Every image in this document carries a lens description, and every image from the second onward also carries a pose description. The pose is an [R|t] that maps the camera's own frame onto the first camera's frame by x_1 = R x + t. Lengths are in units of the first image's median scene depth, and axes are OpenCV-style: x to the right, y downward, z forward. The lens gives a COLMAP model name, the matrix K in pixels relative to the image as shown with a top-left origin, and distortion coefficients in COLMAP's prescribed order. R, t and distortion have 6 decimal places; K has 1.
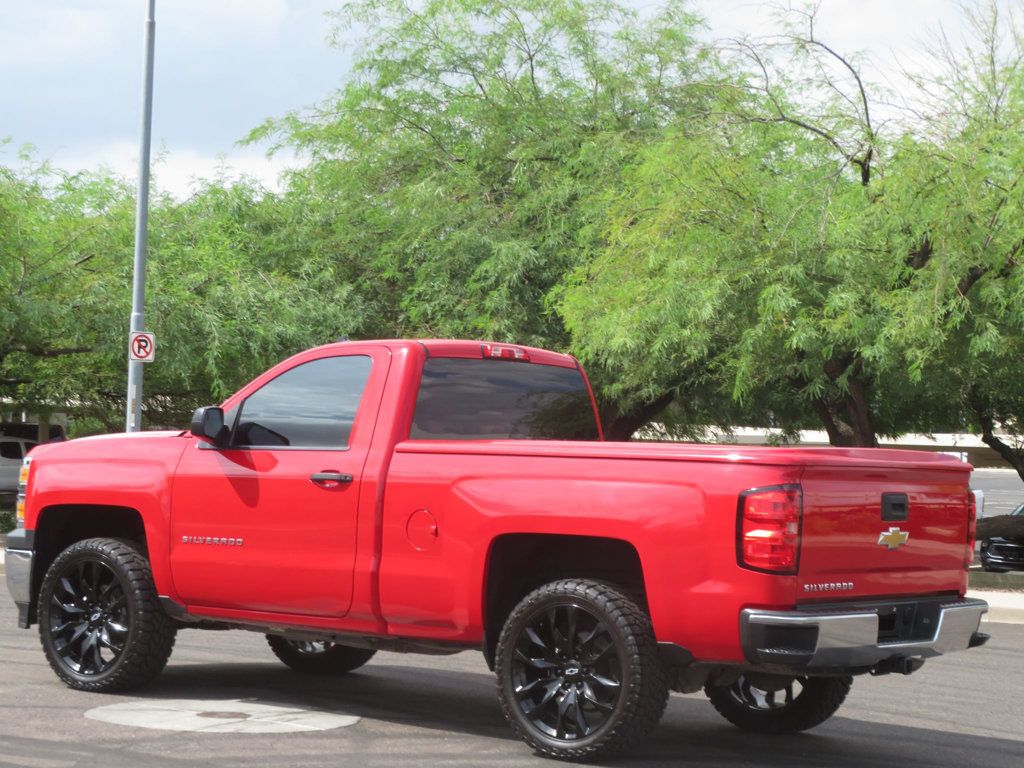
lens RADIAL K [[2386.2, 0, 512.0], [0, 2386.2, 384.0], [0, 0, 1]] dist [0.203185, 0.075134]
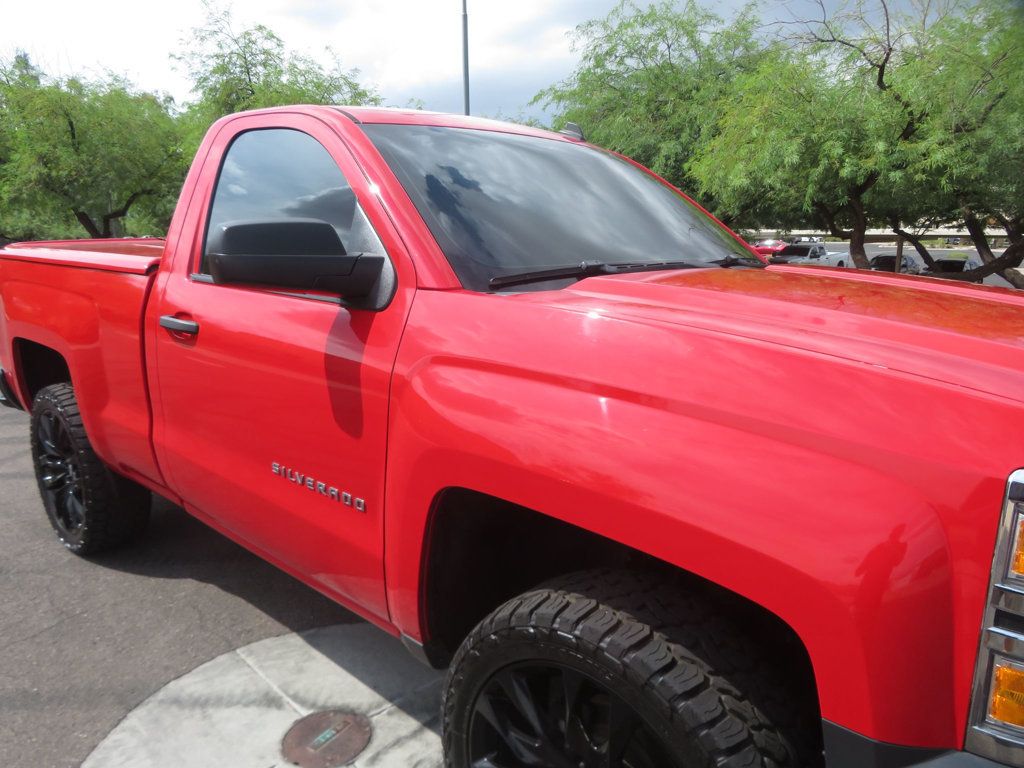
lens RADIAL K [[735.7, 0, 512.0], [0, 735.7, 384.0], [0, 0, 1]] dist [0.006015, 0.001184]
pose [[0.984282, -0.004779, -0.176538, -0.015937], [0.042751, 0.976350, 0.211925, 0.004609], [0.171351, -0.216141, 0.961209, 0.349751]]
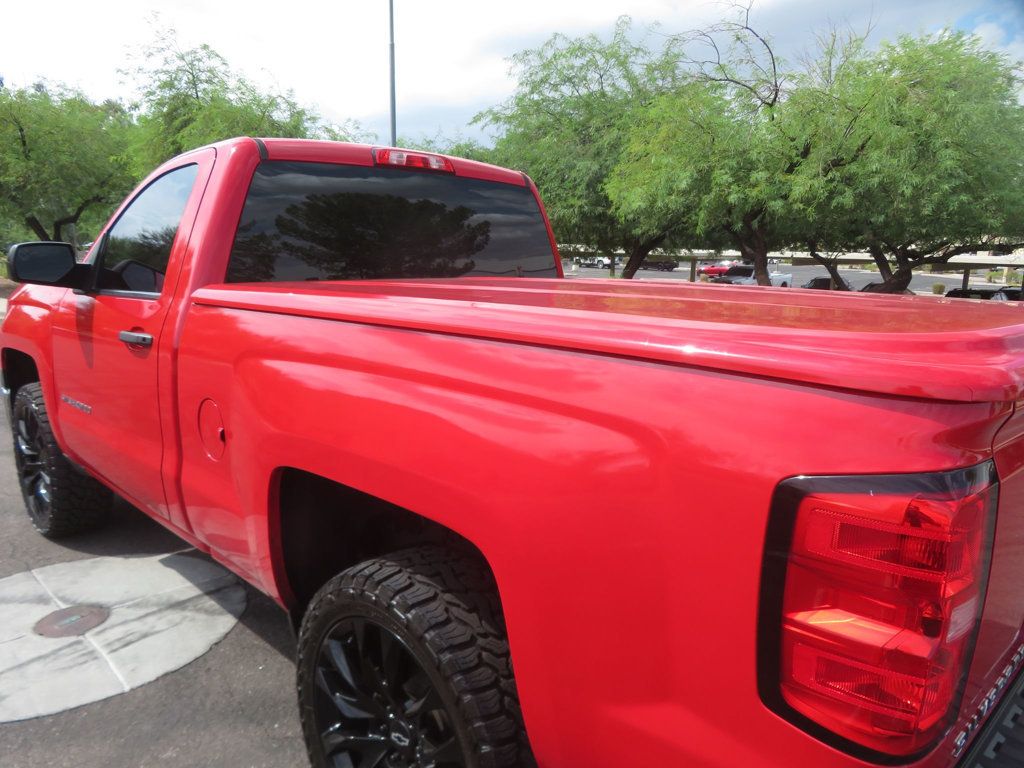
lens RADIAL K [[746.1, 0, 513.8], [0, 746.1, 370.8], [0, 0, 1]] dist [-0.003071, 0.004990]
pose [[0.990327, 0.004908, -0.138663, 0.027088], [0.019558, 0.984459, 0.174525, 0.005025], [0.137365, -0.175548, 0.974840, 0.325333]]
